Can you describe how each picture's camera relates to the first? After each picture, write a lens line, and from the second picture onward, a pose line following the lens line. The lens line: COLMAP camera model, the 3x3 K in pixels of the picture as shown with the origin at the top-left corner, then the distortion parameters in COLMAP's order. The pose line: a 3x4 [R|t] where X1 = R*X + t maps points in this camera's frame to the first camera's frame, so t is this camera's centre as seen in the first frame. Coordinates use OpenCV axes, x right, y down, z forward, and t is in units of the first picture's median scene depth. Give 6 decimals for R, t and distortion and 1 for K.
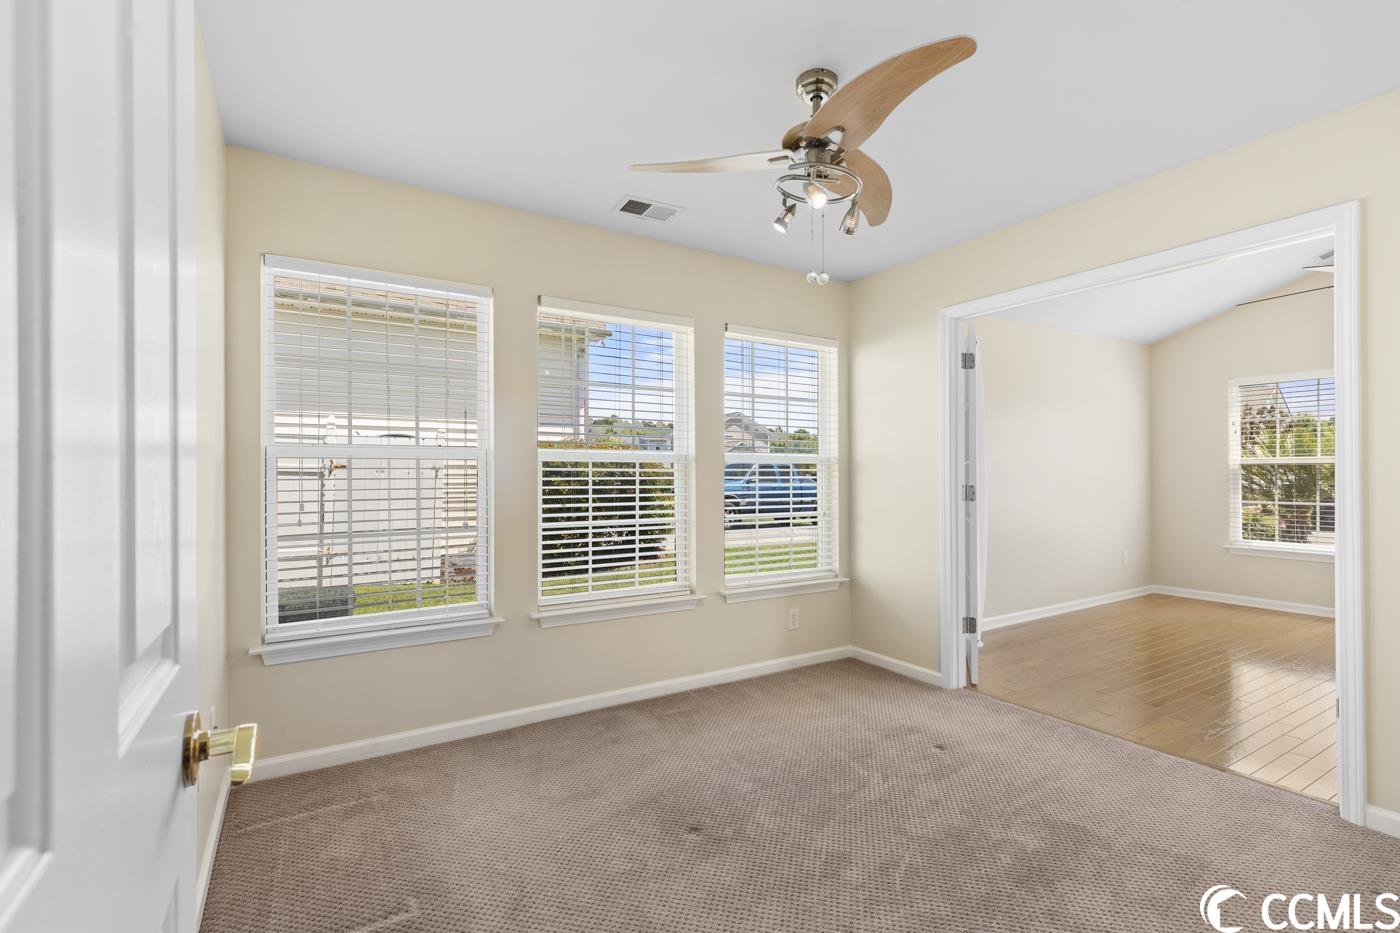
lens RADIAL K [[634.9, 0, 704.6], [0, 634.9, 467.9], [0, 0, 1]] dist [0.003377, -0.000662]
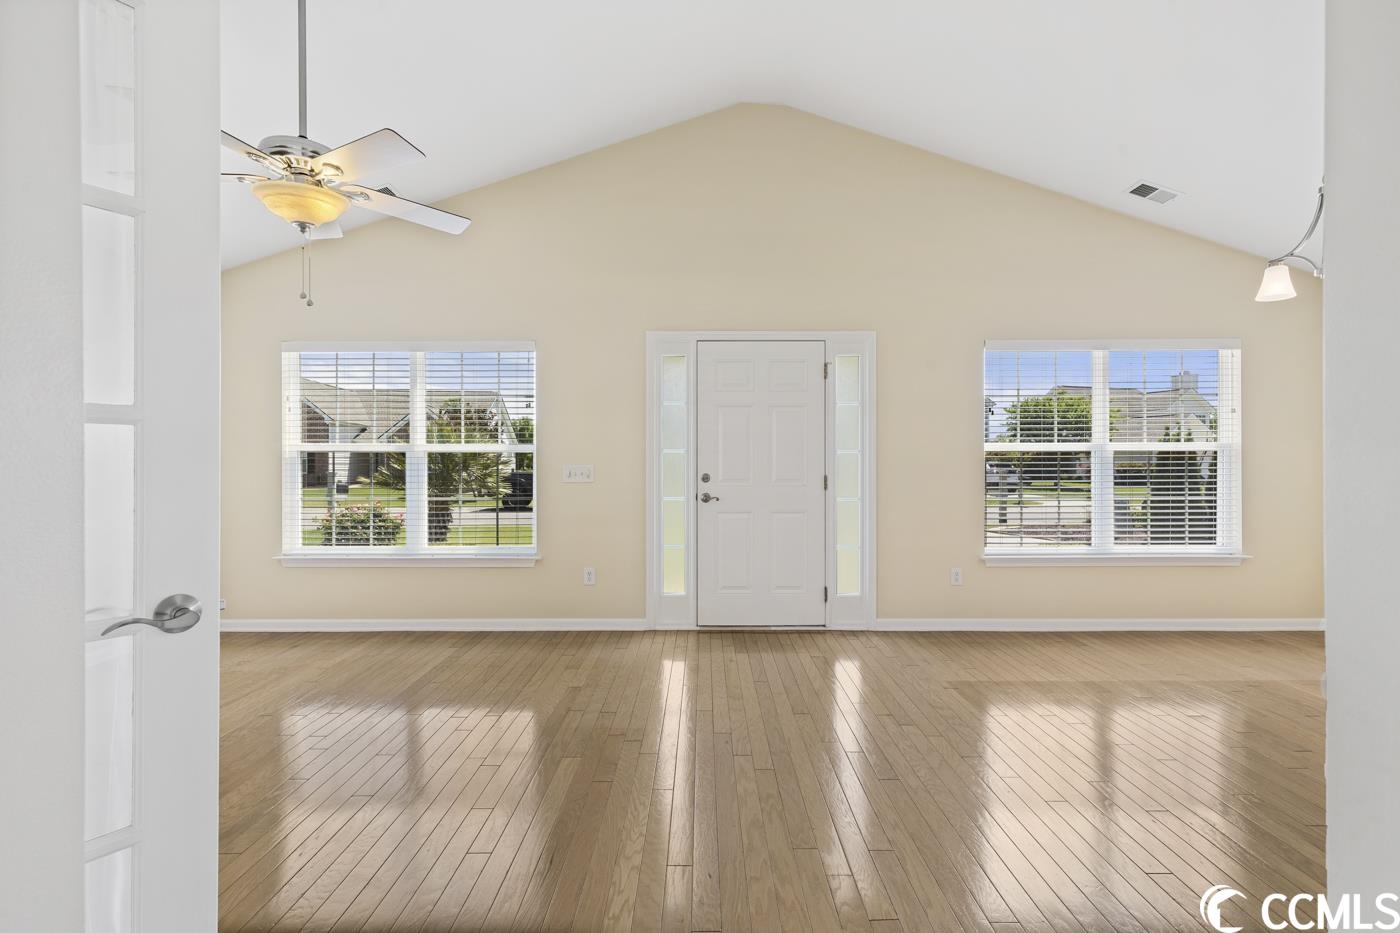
lens RADIAL K [[625.3, 0, 700.3], [0, 625.3, 460.7], [0, 0, 1]] dist [0.002735, -0.000134]
pose [[0.529950, 0.001073, 0.848028, 0.648458], [-0.007022, 0.999970, 0.003123, 0.000267], [-0.848000, -0.007610, 0.529942, 0.246006]]
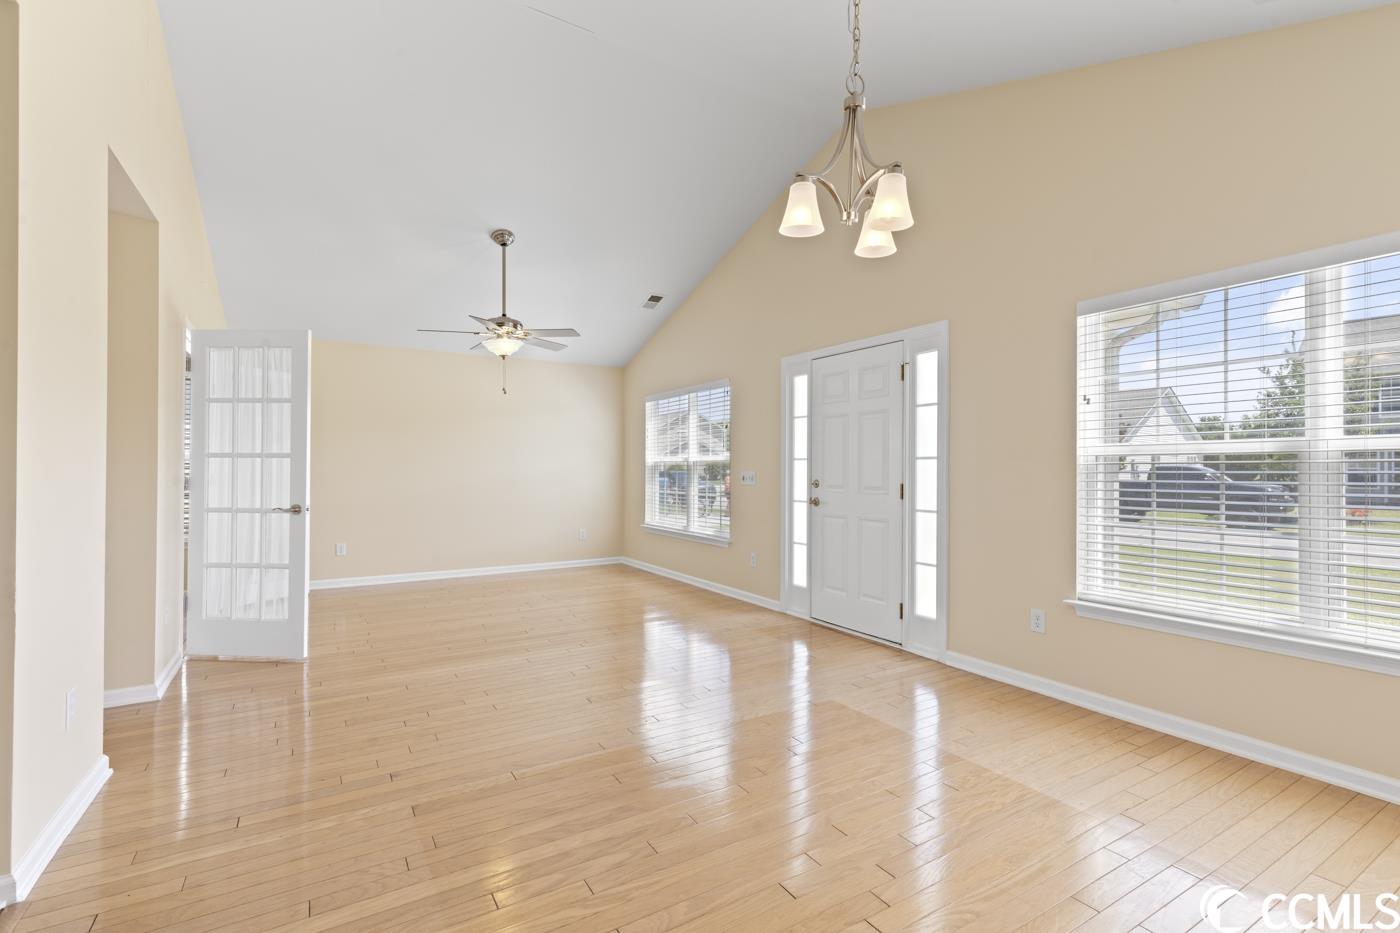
lens RADIAL K [[634.9, 0, 704.6], [0, 634.9, 467.9], [0, 0, 1]] dist [0.003377, -0.000662]
pose [[0.999995, -0.000145, -0.003256, 1.368970], [0.000180, 0.999941, 0.010884, -0.009778], [0.003254, -0.010885, 0.999935, -0.398685]]
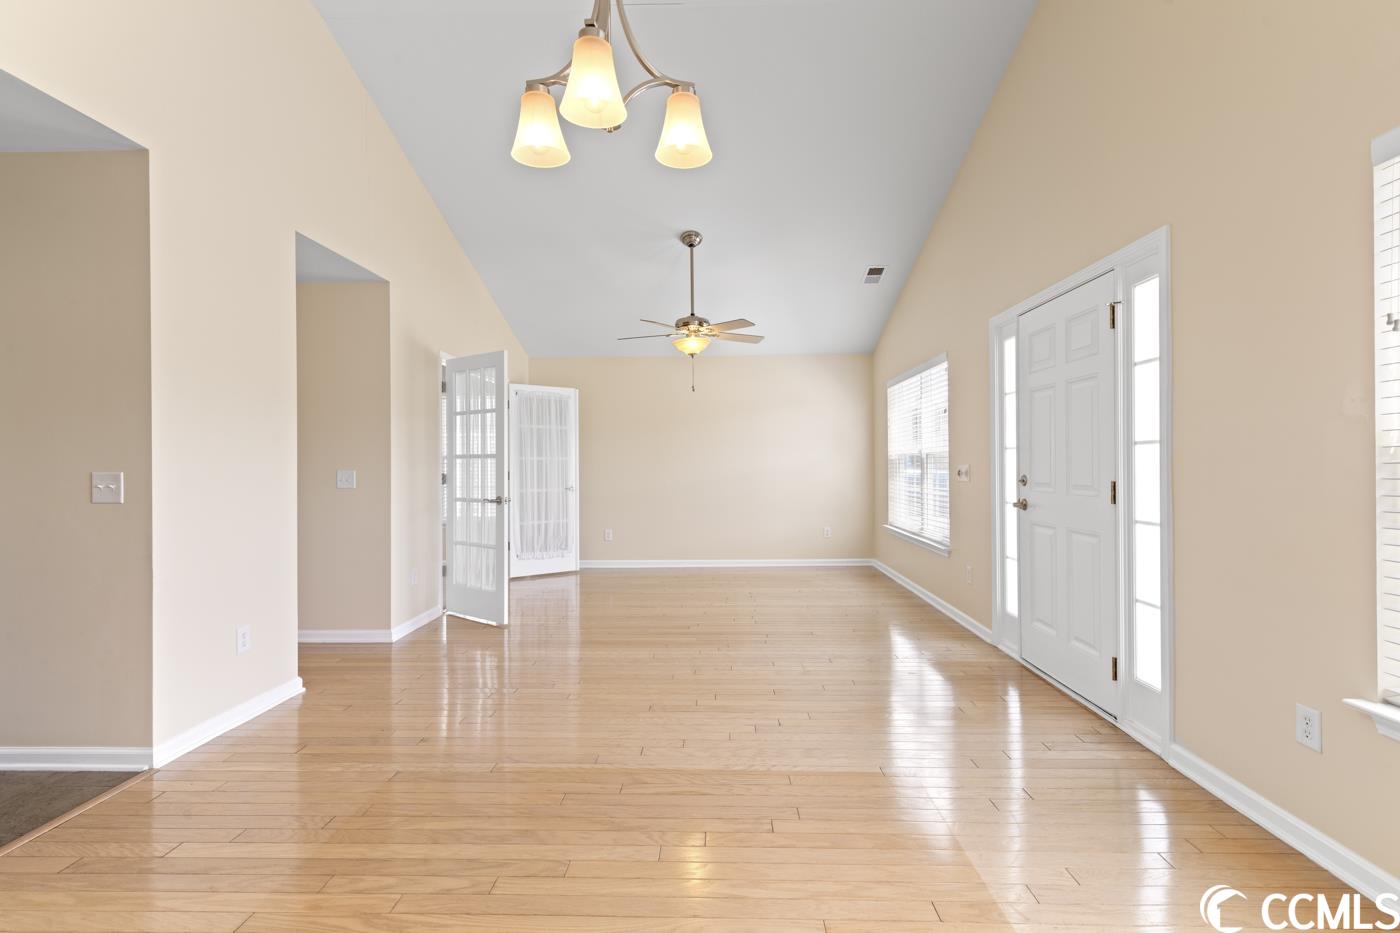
lens RADIAL K [[631.1, 0, 702.8], [0, 631.1, 463.0], [0, 0, 1]] dist [0.000725, -0.000743]
pose [[0.835641, -0.011486, -0.549156, 1.691250], [0.017815, 0.999822, 0.006196, -0.005163], [0.548987, -0.014961, 0.835697, -0.194244]]
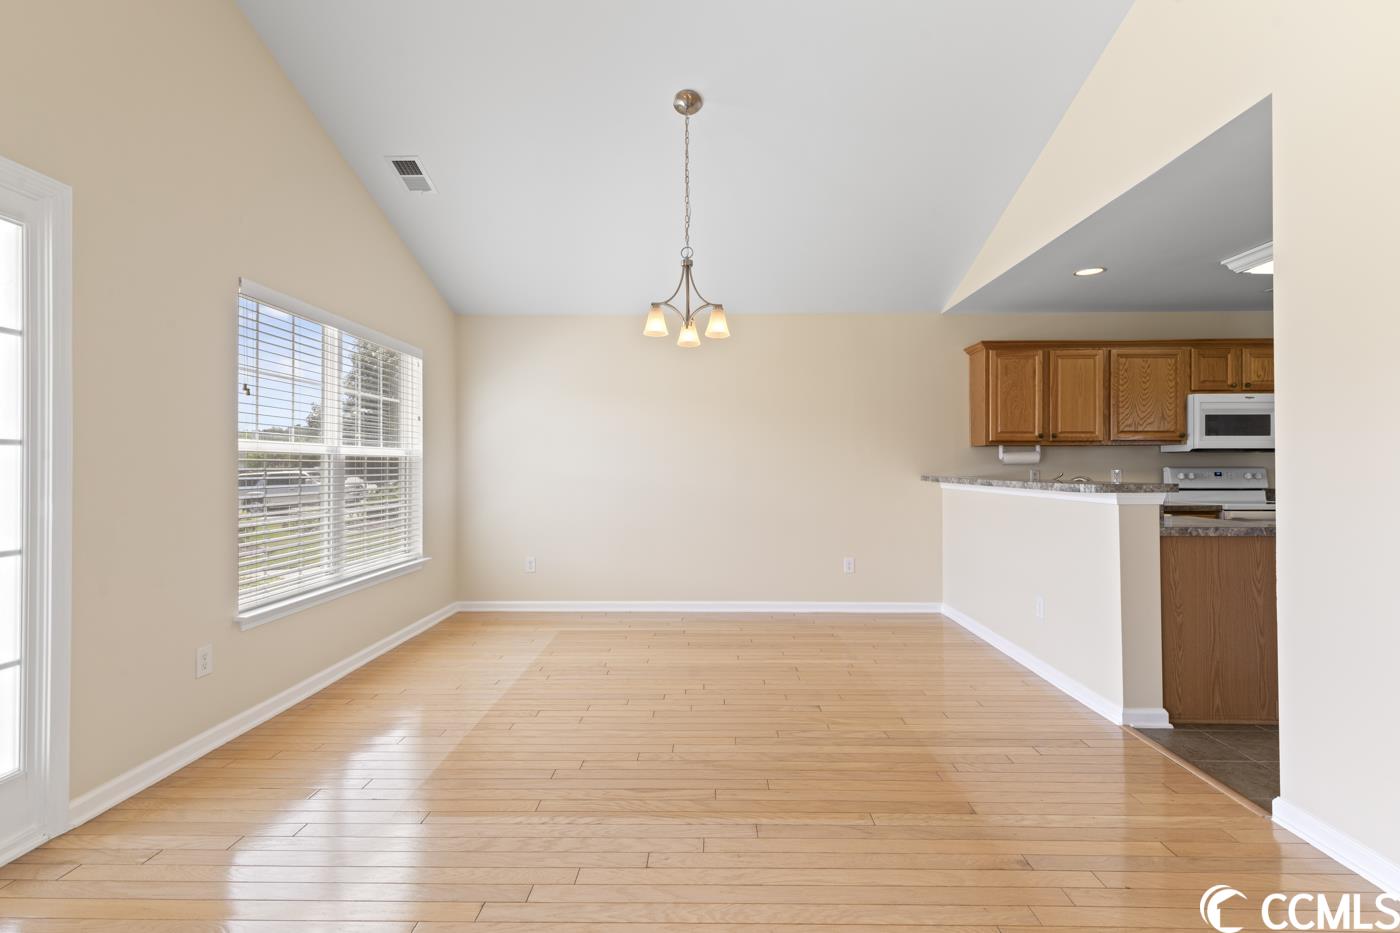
lens RADIAL K [[638.0, 0, 702.6], [0, 638.0, 464.5], [0, 0, 1]] dist [0.003249, 0.000366]
pose [[-0.841661, 0.001381, 0.540004, 1.019410], [-0.008098, 0.999852, -0.015178, 0.005356], [-0.539945, -0.017147, -0.841525, 0.721884]]
